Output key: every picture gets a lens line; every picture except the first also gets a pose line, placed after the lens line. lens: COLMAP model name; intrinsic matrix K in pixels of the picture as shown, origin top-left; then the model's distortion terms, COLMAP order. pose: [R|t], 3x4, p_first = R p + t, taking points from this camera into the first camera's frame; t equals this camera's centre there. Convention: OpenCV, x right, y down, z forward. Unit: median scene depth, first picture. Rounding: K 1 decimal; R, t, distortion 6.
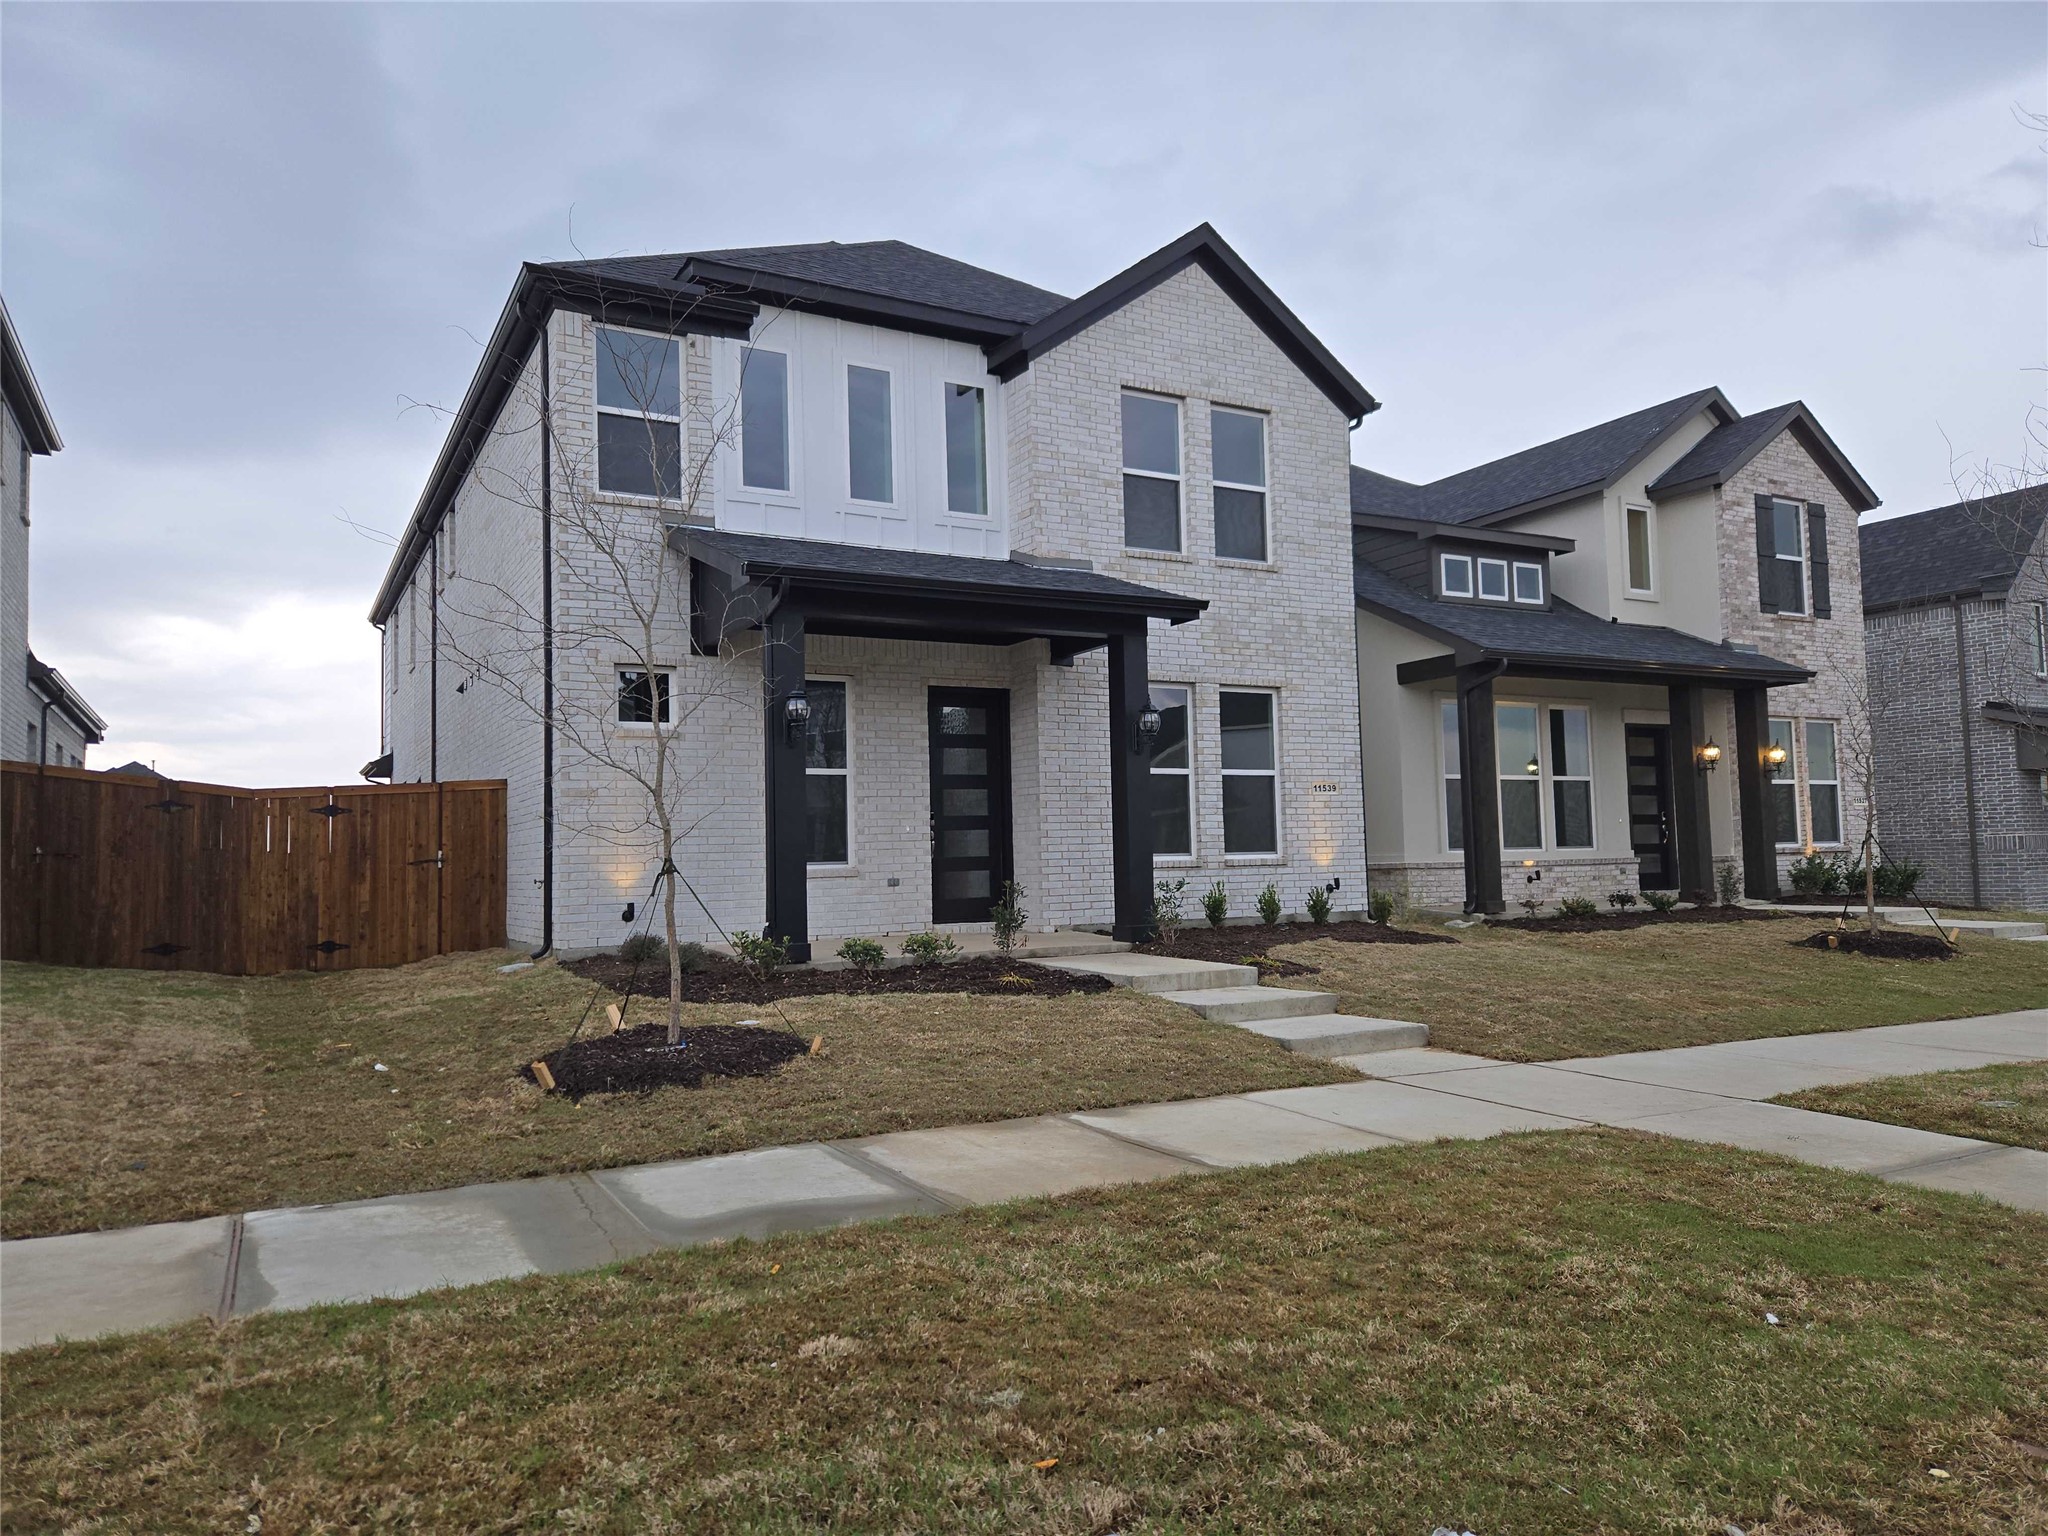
lens RADIAL K [[1373.4, 0, 1024.0], [0, 1373.4, 768.0], [0, 0, 1]] dist [0.079735, -0.063792]
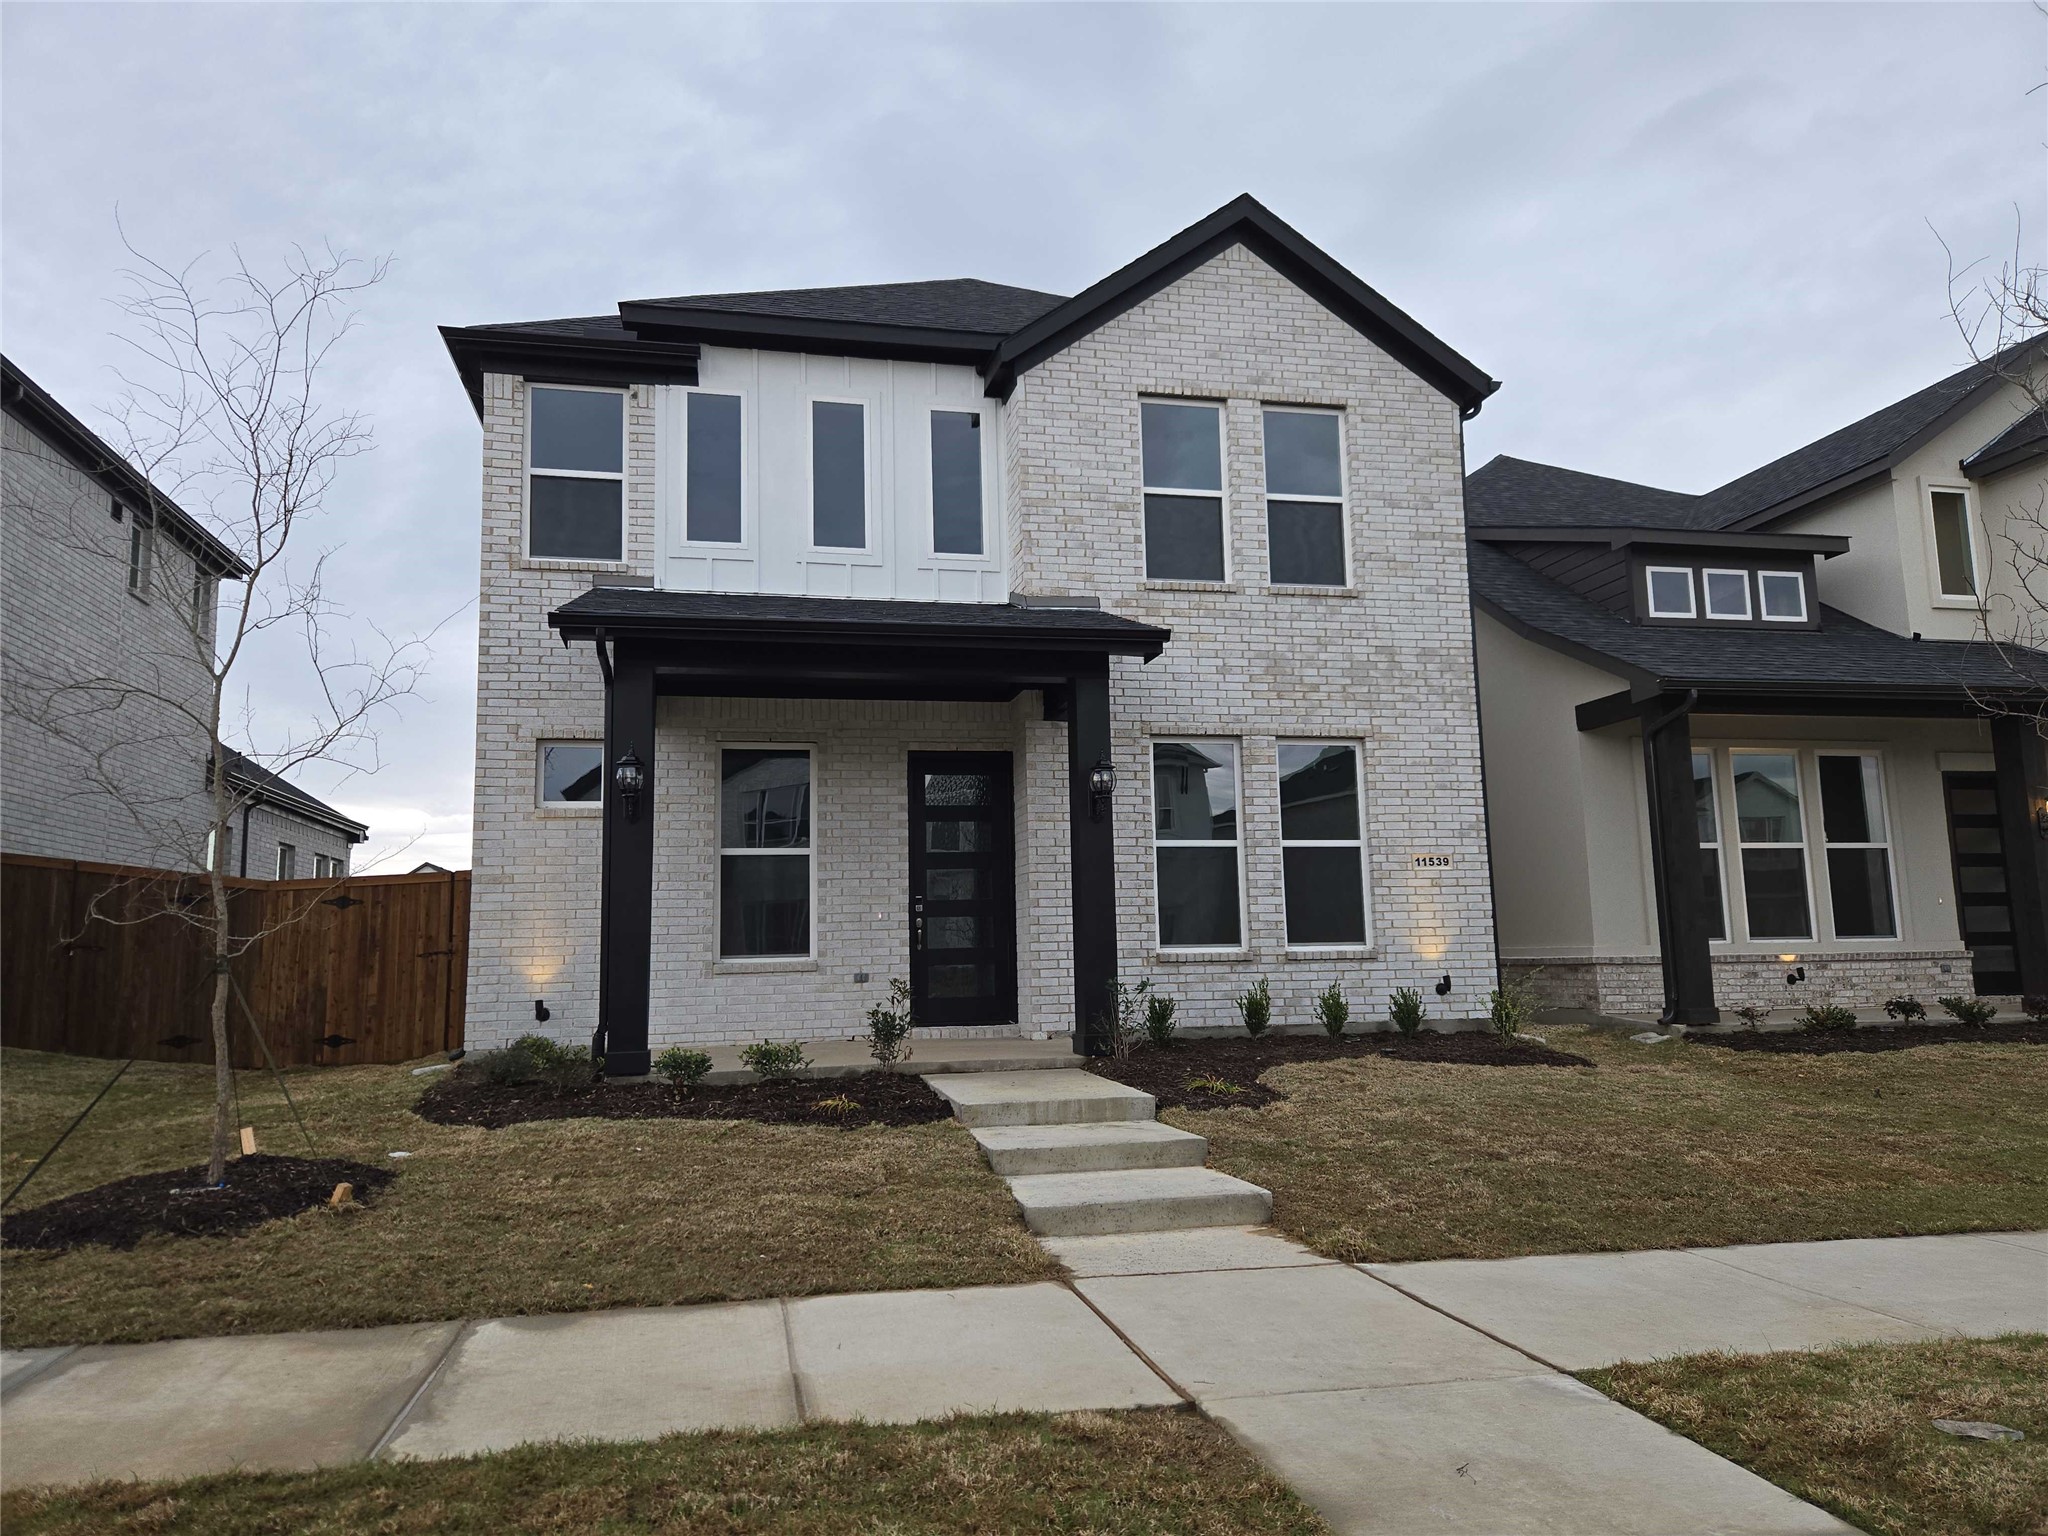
lens RADIAL K [[1373.4, 0, 1024.0], [0, 1373.4, 768.0], [0, 0, 1]] dist [0.079735, -0.063792]
pose [[0.956908, -0.036991, -0.288026, 0.244296], [0.018689, 0.997642, -0.066037, 0.009758], [0.289790, 0.057808, 0.955343, 0.180594]]
